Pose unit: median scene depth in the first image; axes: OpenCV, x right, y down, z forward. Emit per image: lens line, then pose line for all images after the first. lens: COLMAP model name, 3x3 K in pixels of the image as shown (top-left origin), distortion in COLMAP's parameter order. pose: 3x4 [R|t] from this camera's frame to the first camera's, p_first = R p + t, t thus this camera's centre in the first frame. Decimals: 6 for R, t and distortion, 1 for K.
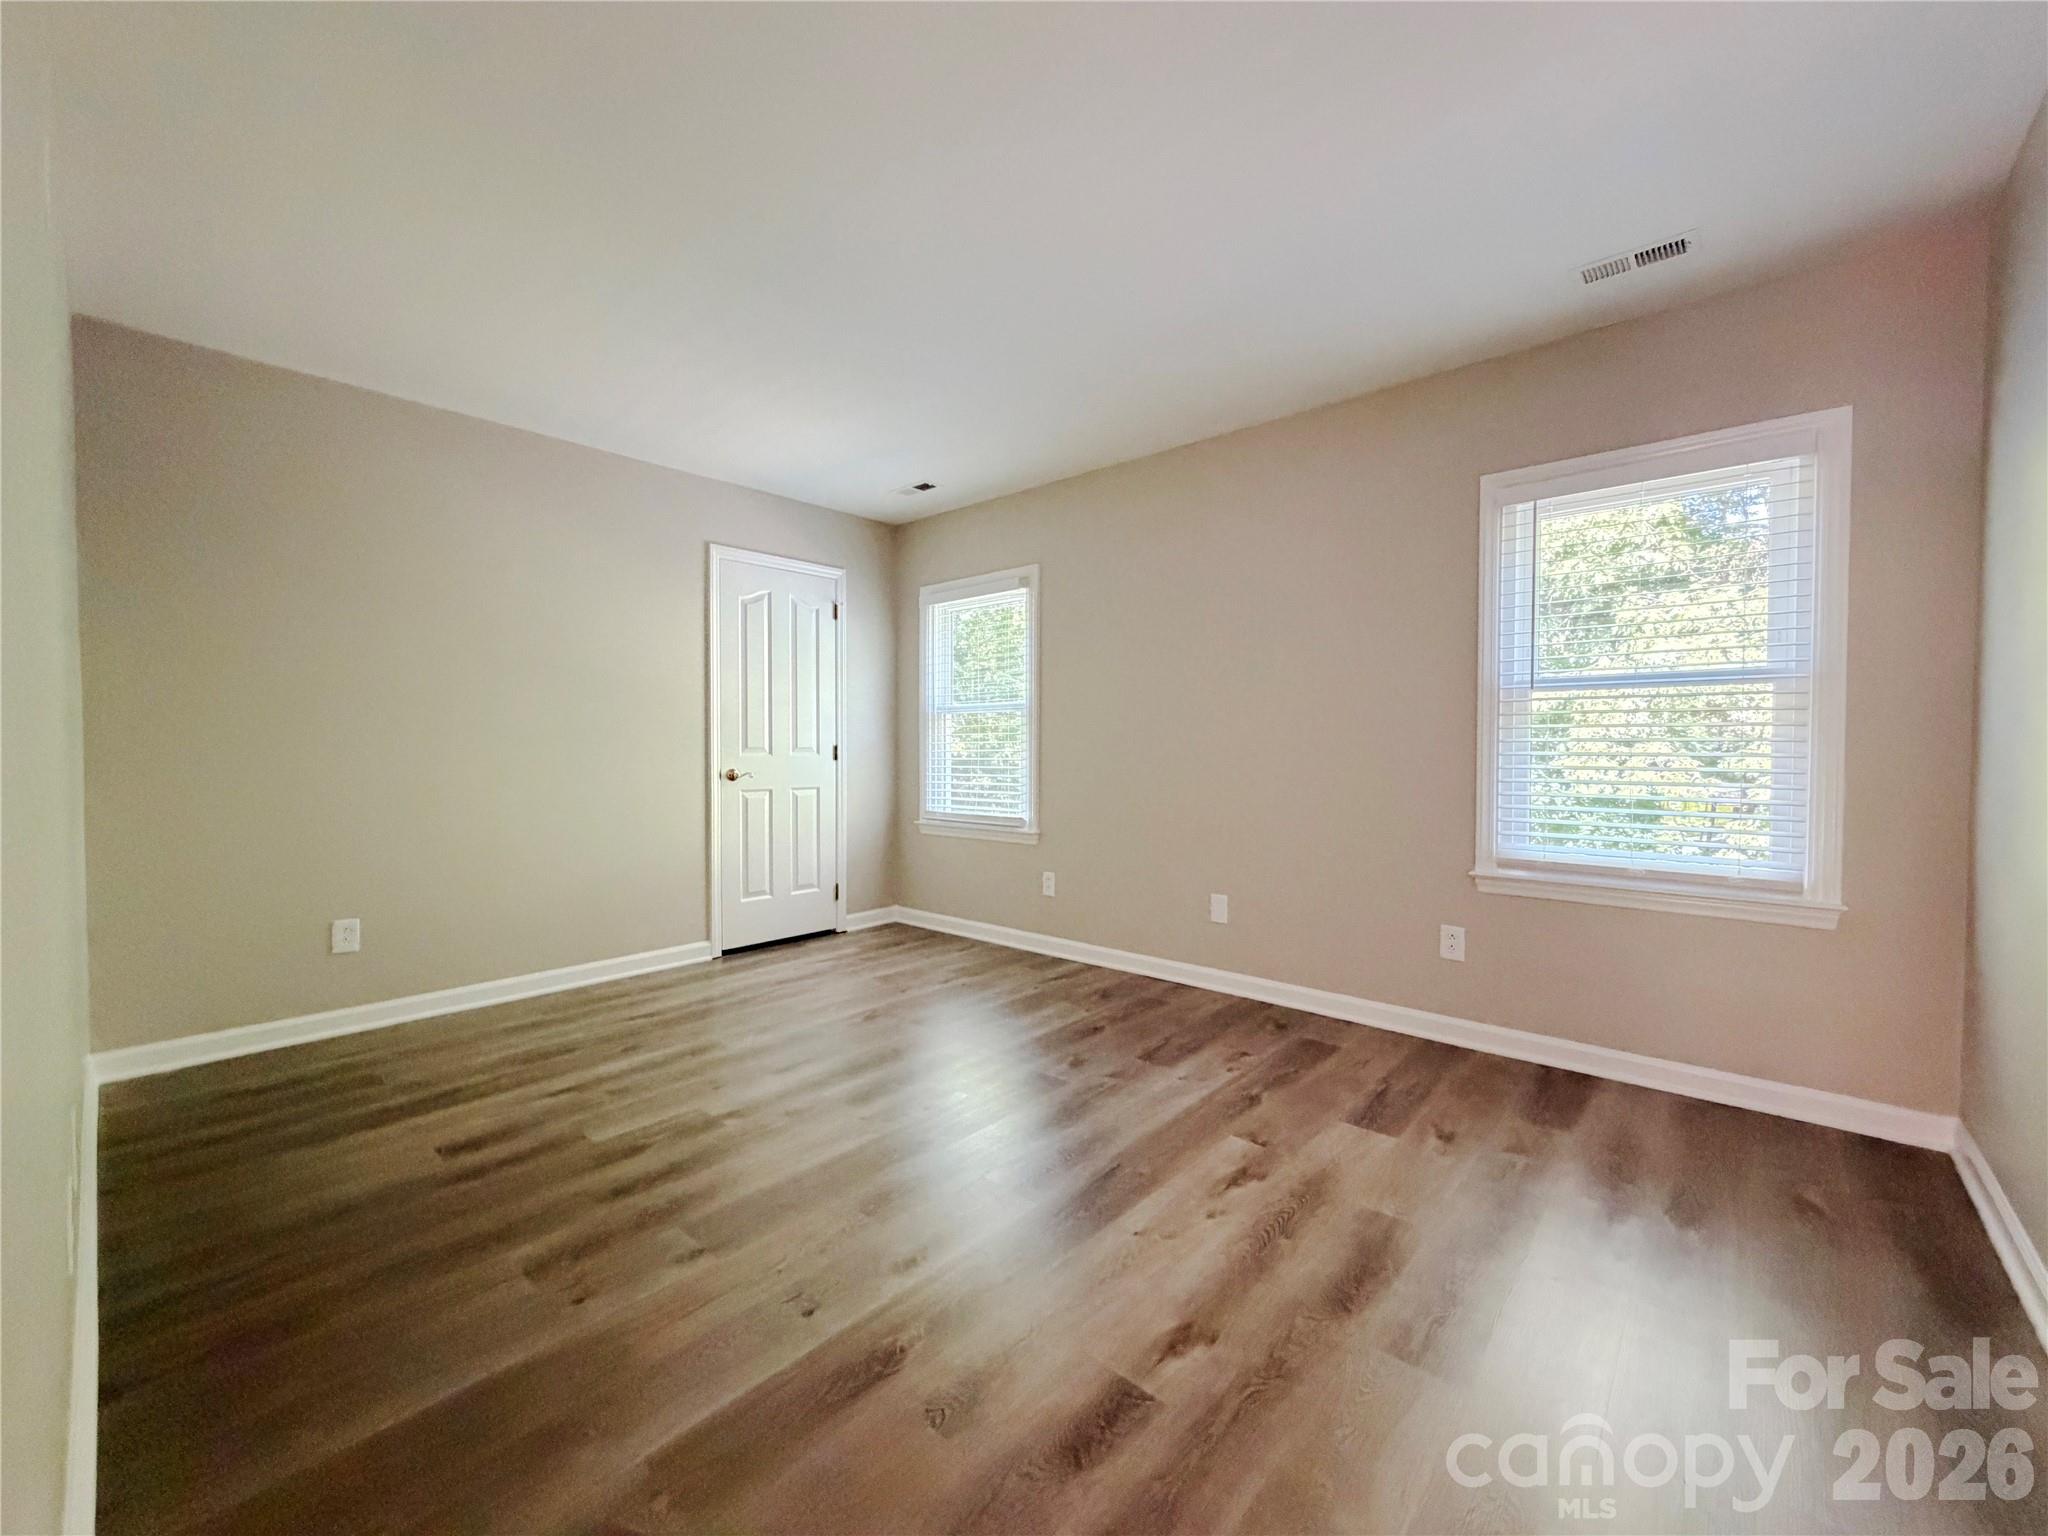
lens RADIAL K [[816.7, 0, 1016.9], [0, 816.7, 766.1], [0, 0, 1]] dist [0.000585, 0.000068]
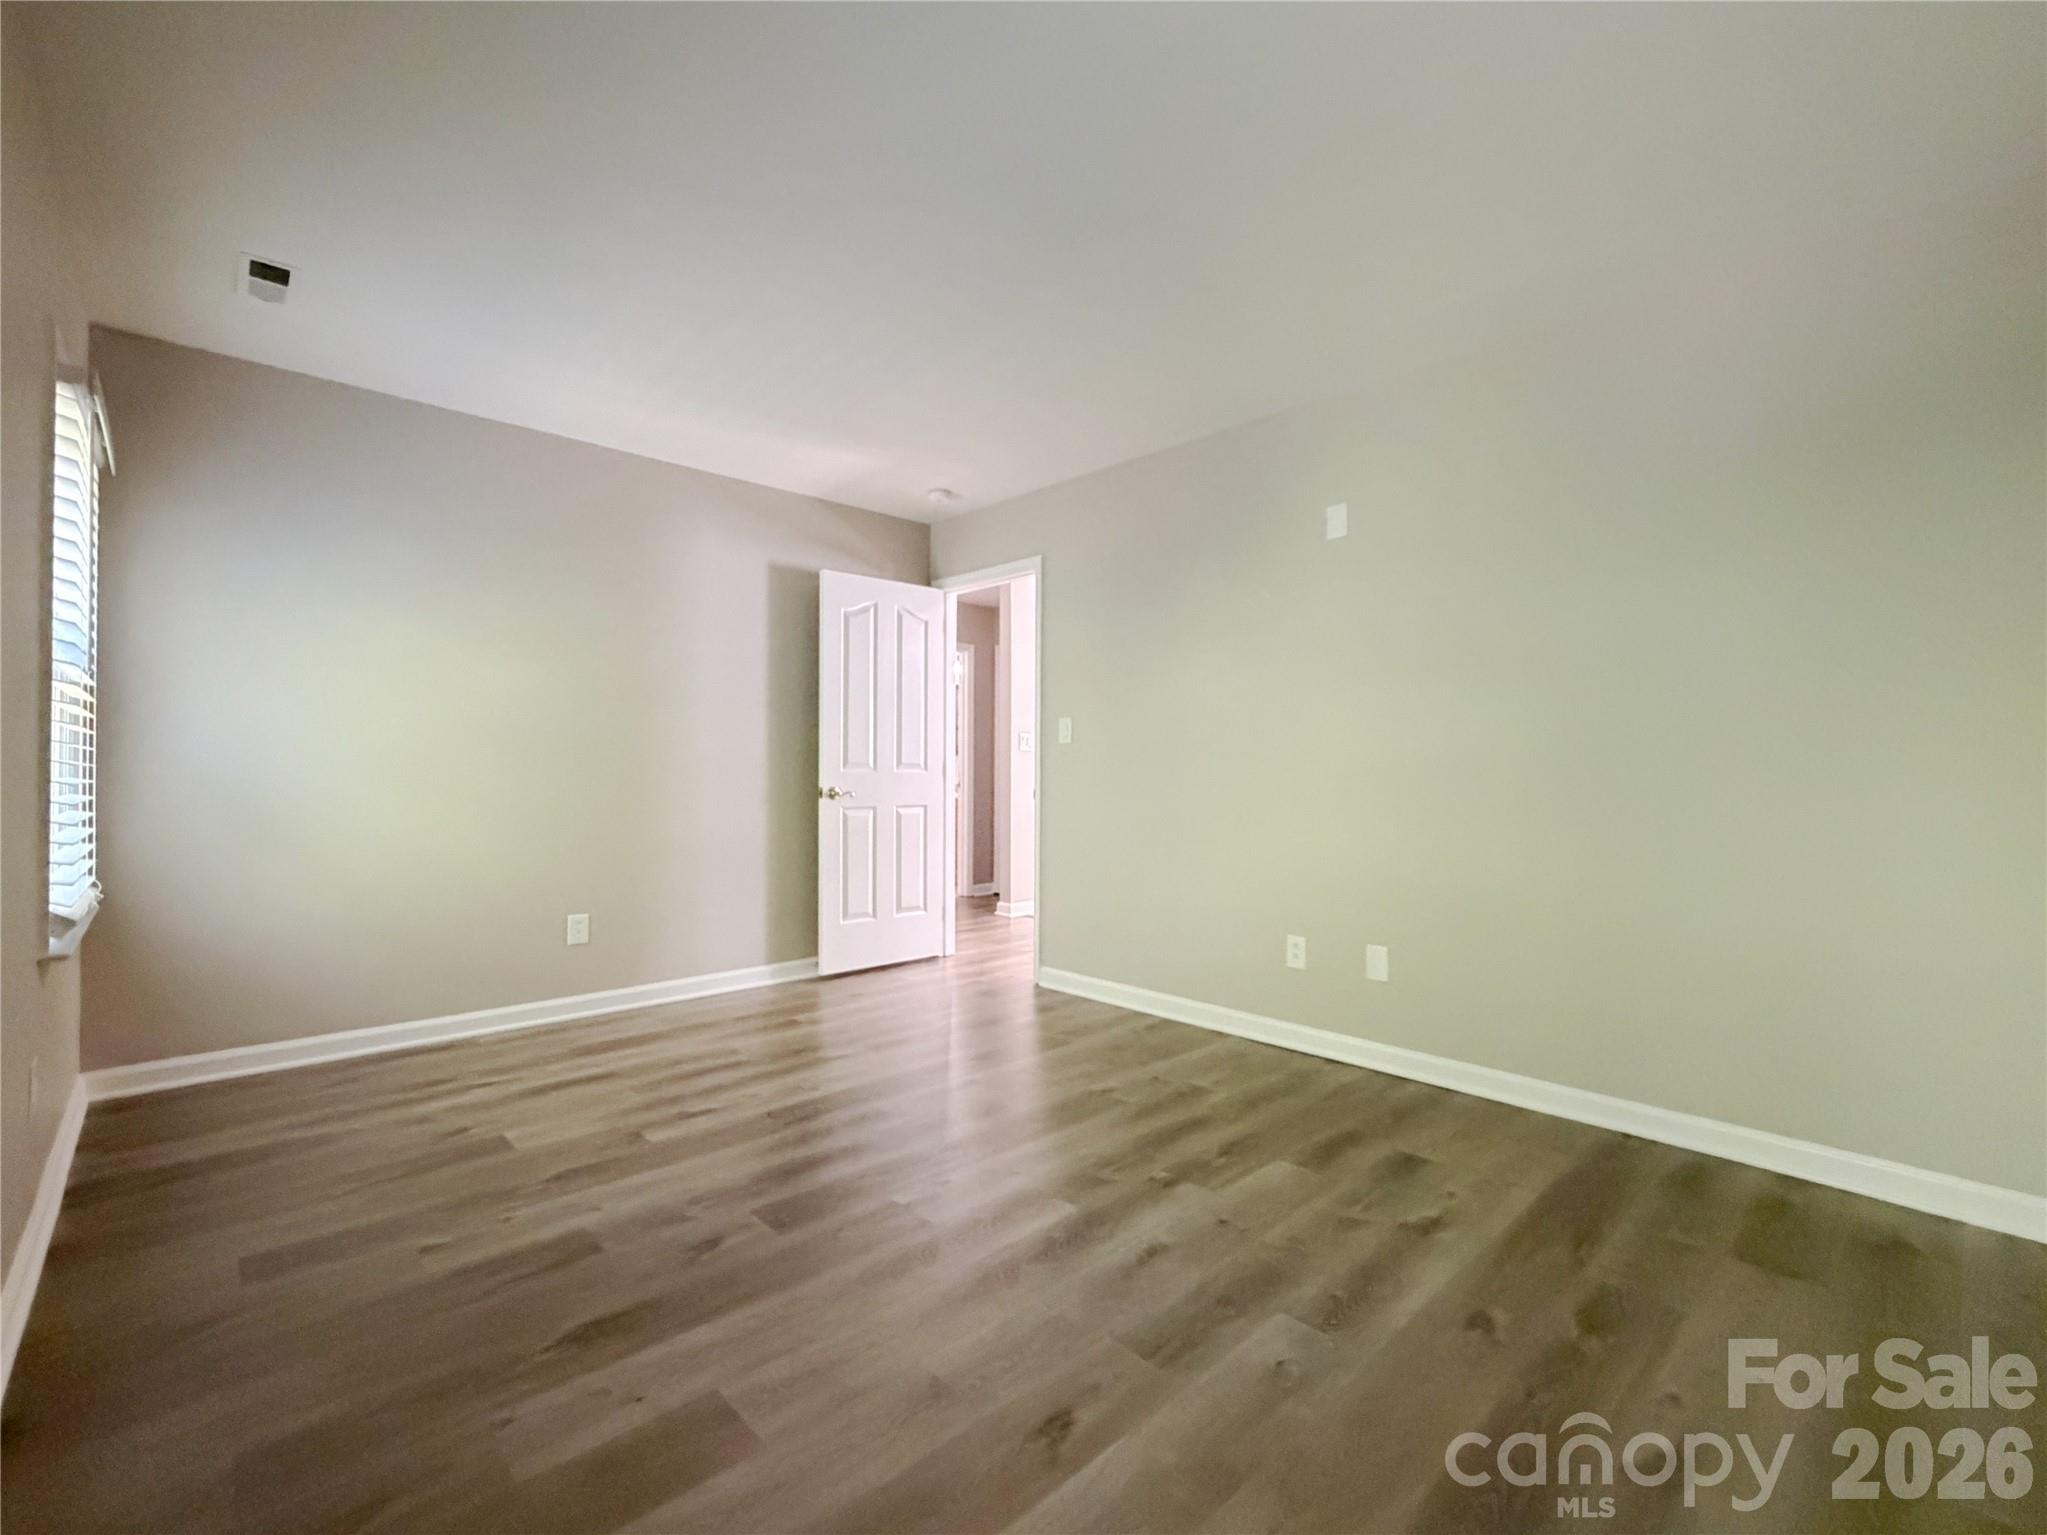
lens RADIAL K [[816.3, 0, 1016.4], [0, 816.3, 765.6], [0, 0, 1]] dist [0.000585, 0.000068]
pose [[-0.996614, -0.007031, 0.081925, -0.259082], [-0.006011, 0.999901, 0.012694, -0.029576], [-0.082006, 0.012158, -0.996558, 1.893416]]
